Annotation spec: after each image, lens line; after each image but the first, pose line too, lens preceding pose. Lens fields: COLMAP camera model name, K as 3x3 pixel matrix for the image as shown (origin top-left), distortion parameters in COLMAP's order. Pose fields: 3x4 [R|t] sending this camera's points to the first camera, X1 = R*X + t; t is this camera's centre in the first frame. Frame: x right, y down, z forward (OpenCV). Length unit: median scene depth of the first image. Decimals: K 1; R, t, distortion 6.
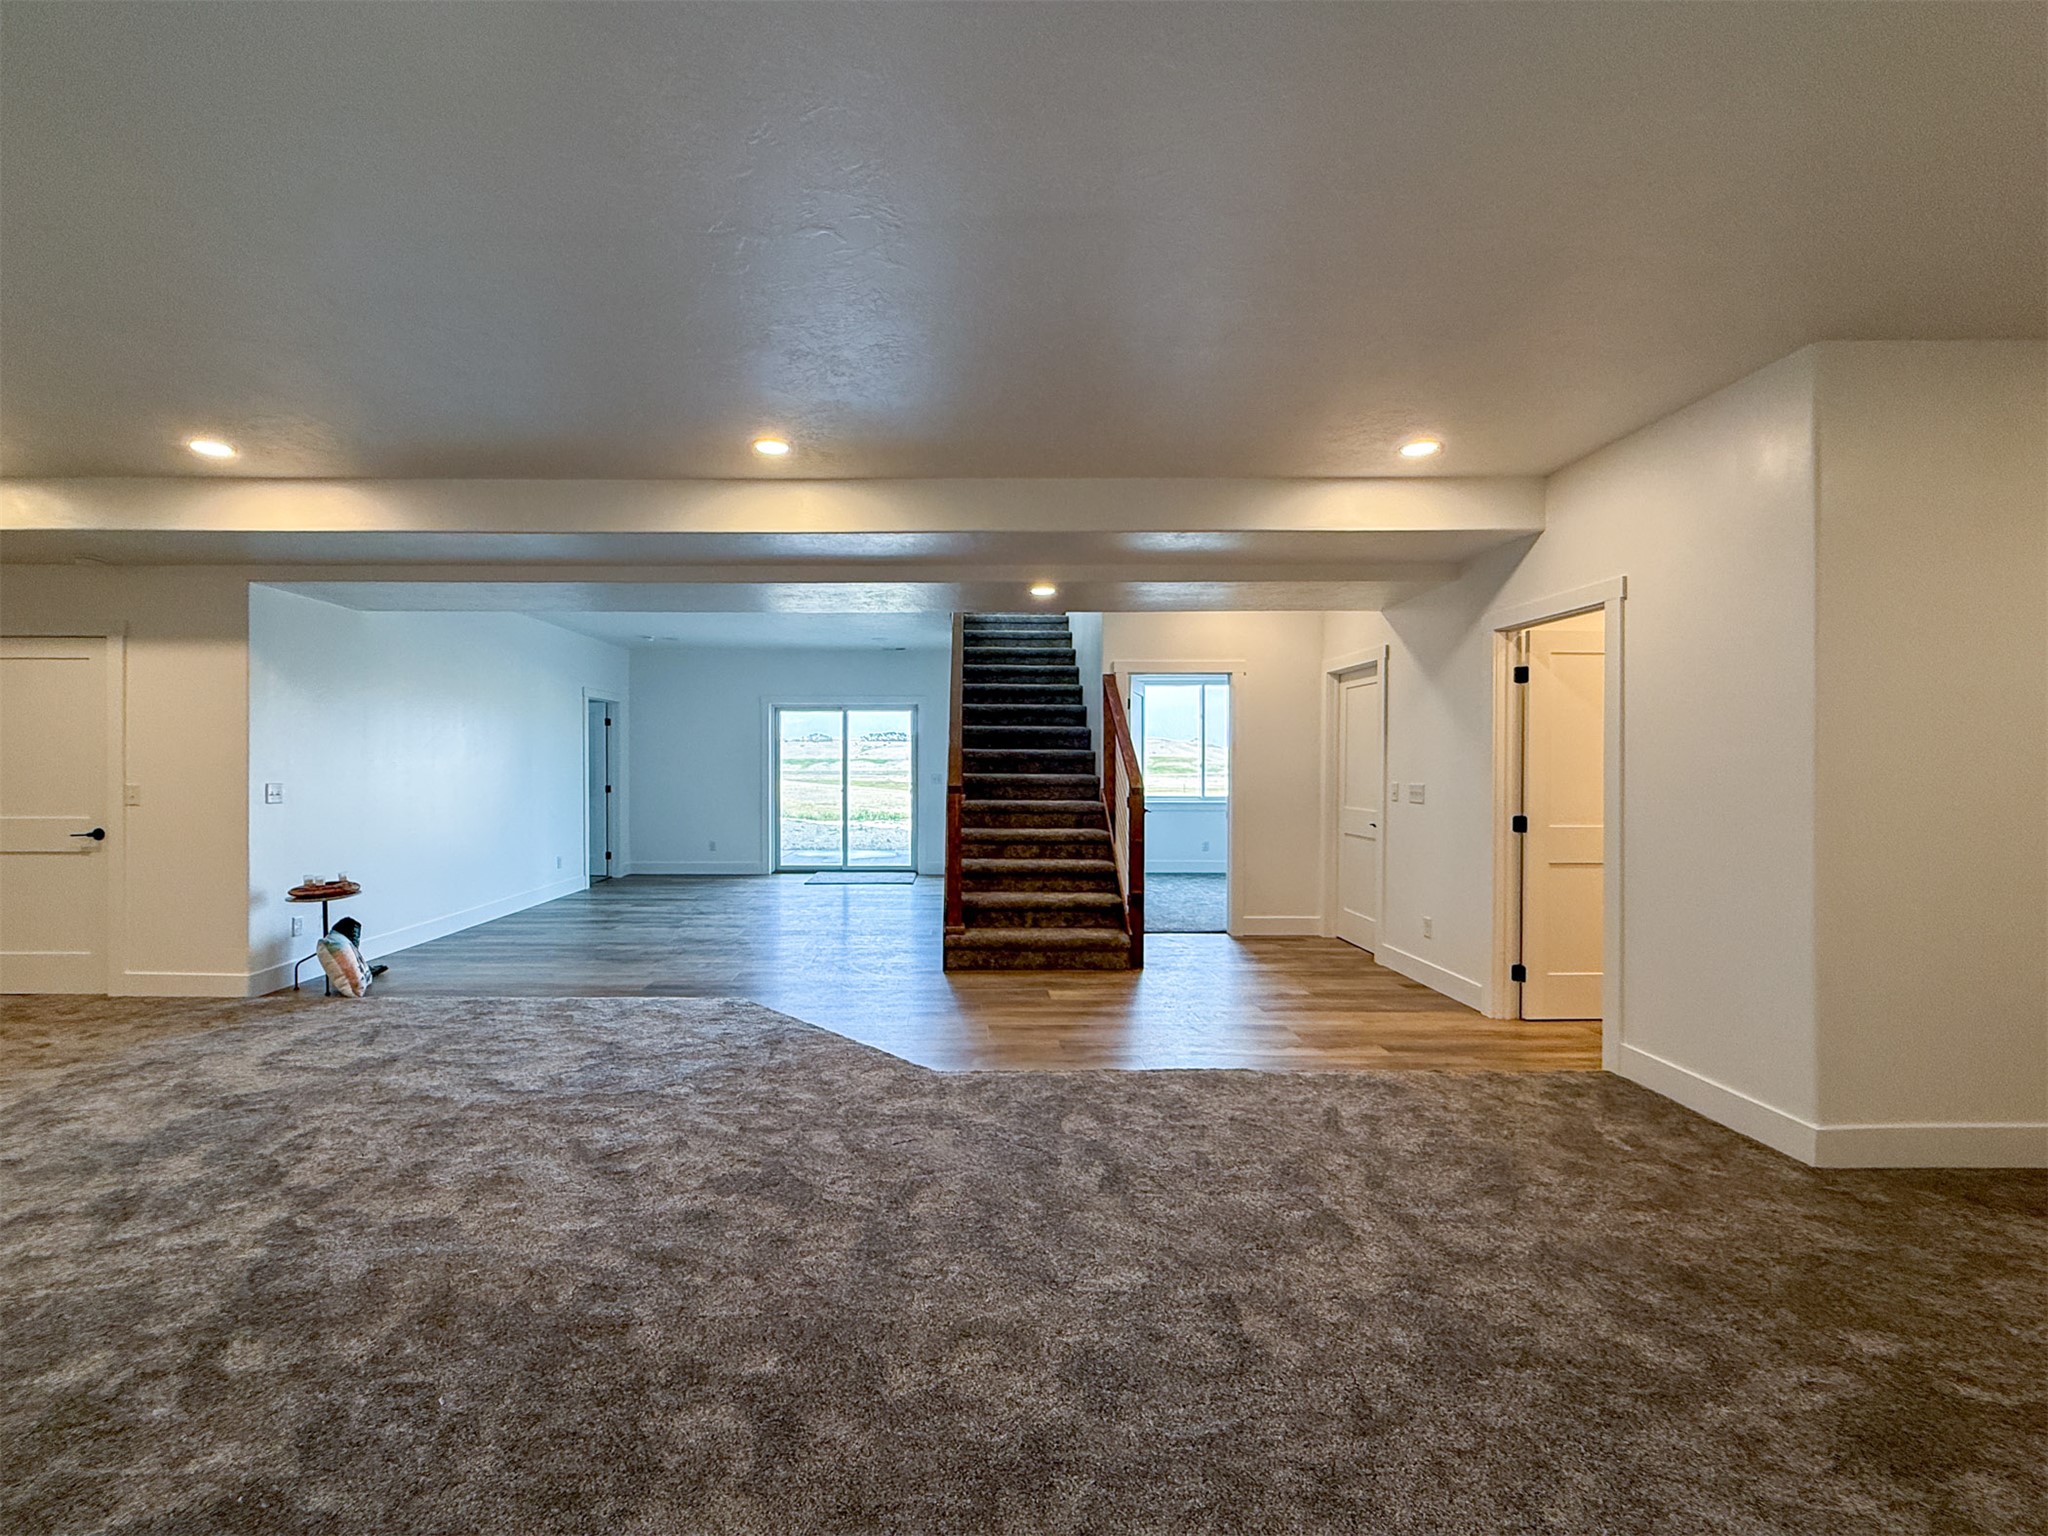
lens RADIAL K [[840.8, 0, 1004.0], [0, 840.8, 773.2], [0, 0, 1]] dist [-0.003175, 0.000814]
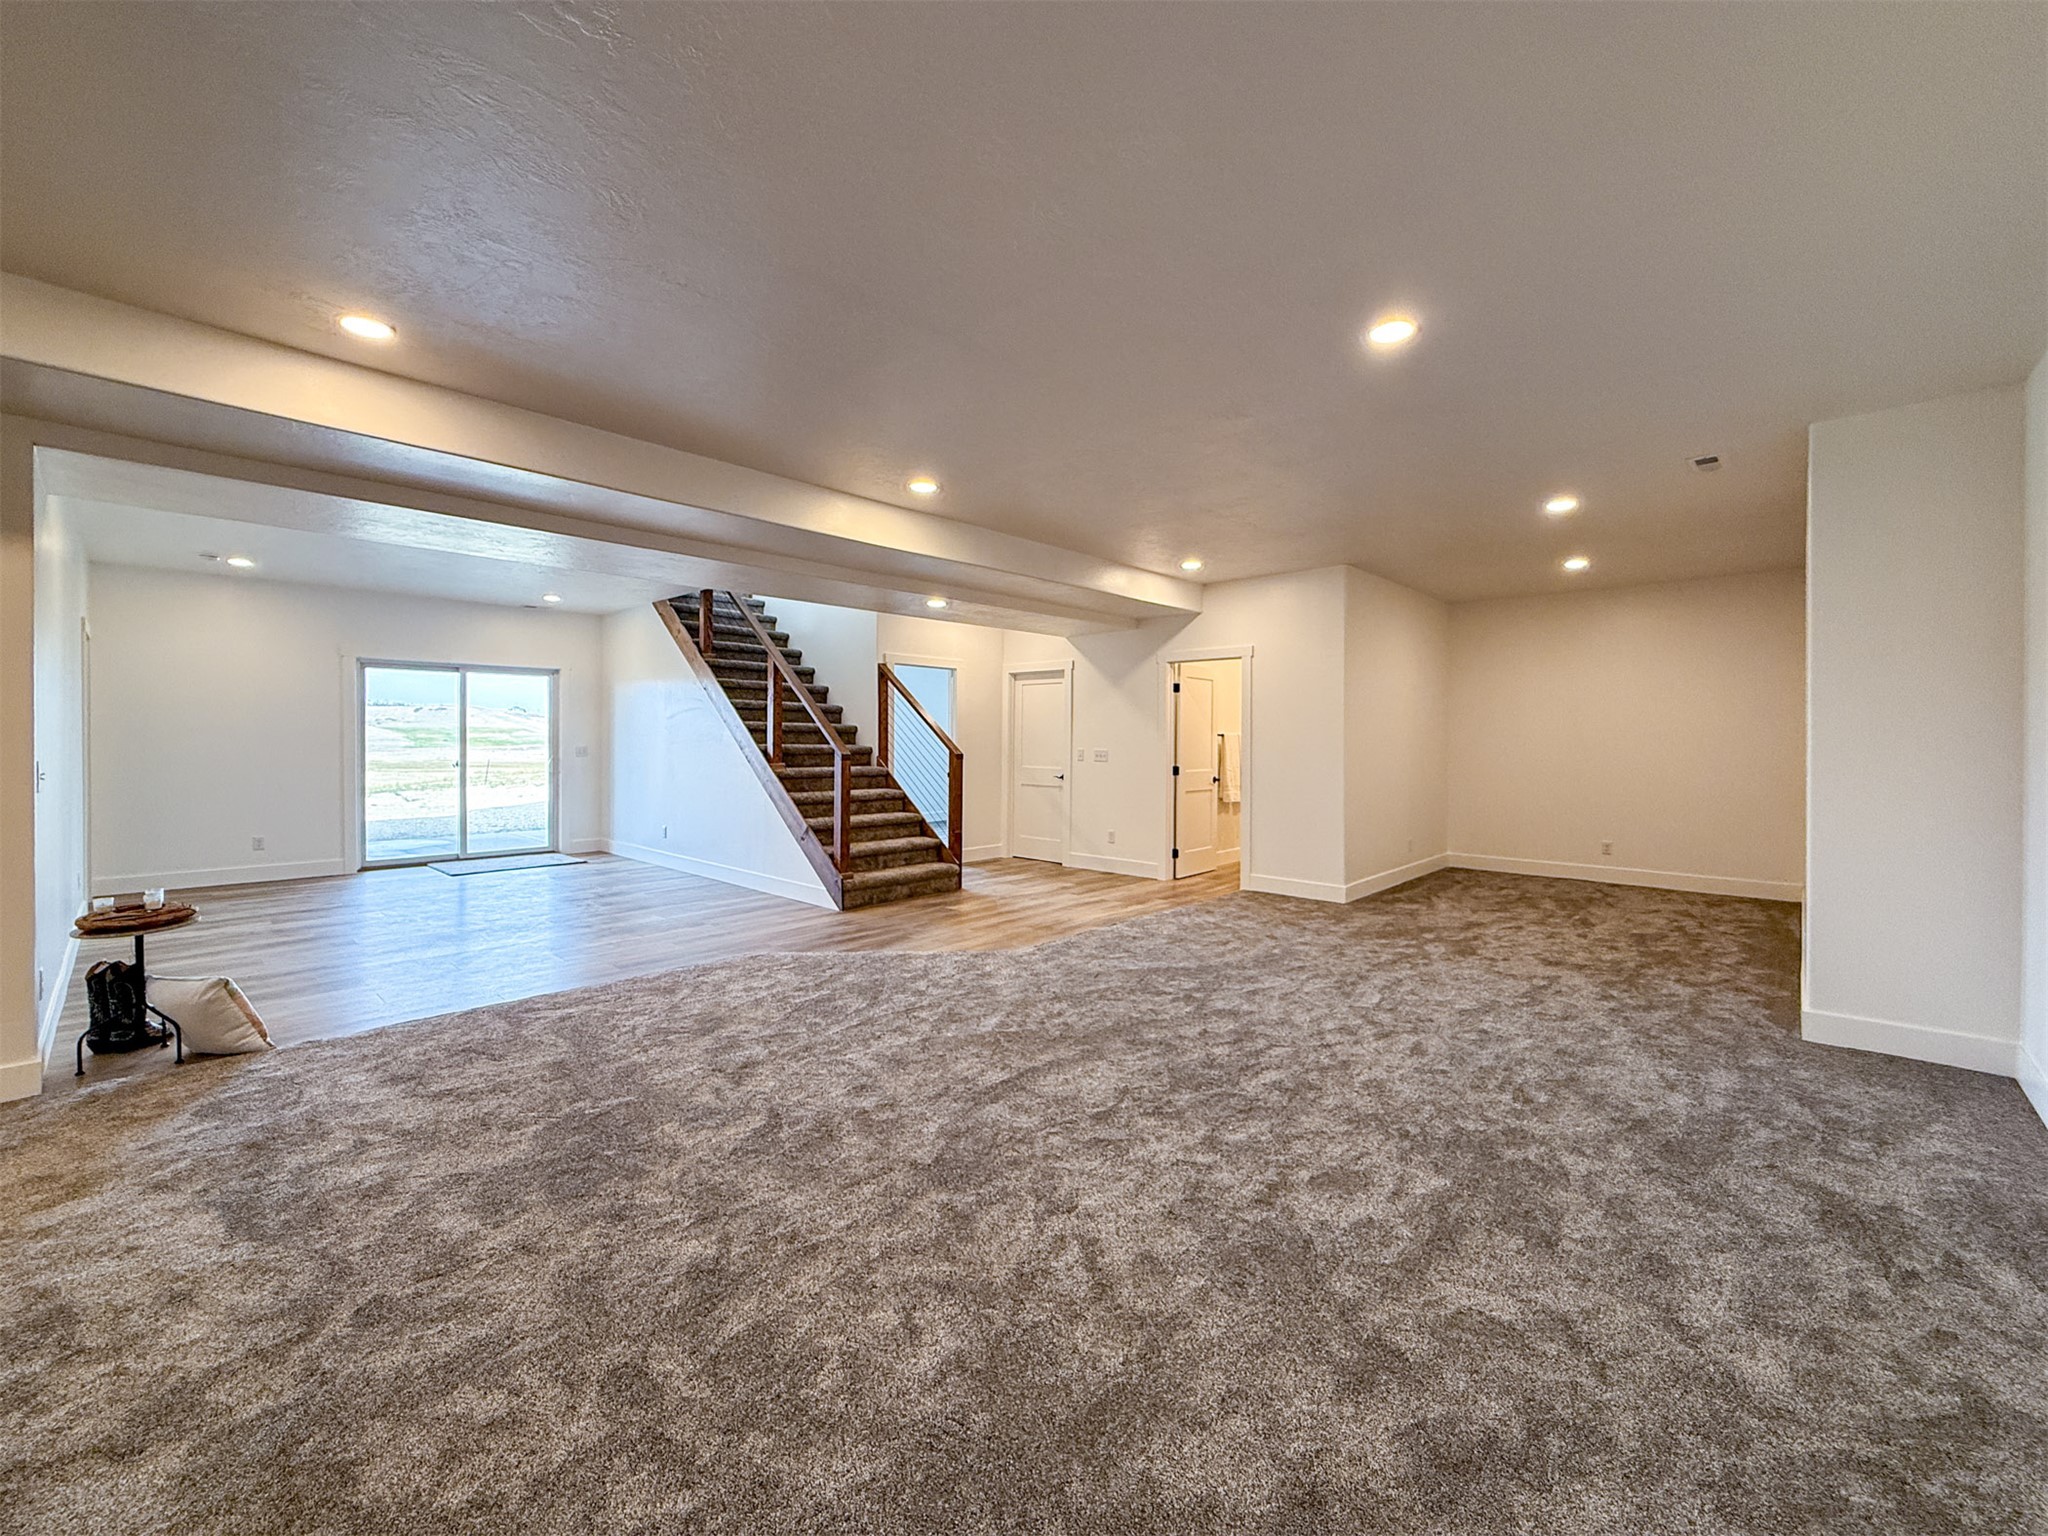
lens RADIAL K [[840.8, 0, 1014.5], [0, 840.8, 749.9], [0, 0, 1]] dist [-0.003175, 0.000814]
pose [[0.682368, -0.007855, 0.730966, -0.761456], [0.003653, 0.999966, 0.007335, 0.001022], [-0.730999, -0.002335, 0.682374, 0.018874]]
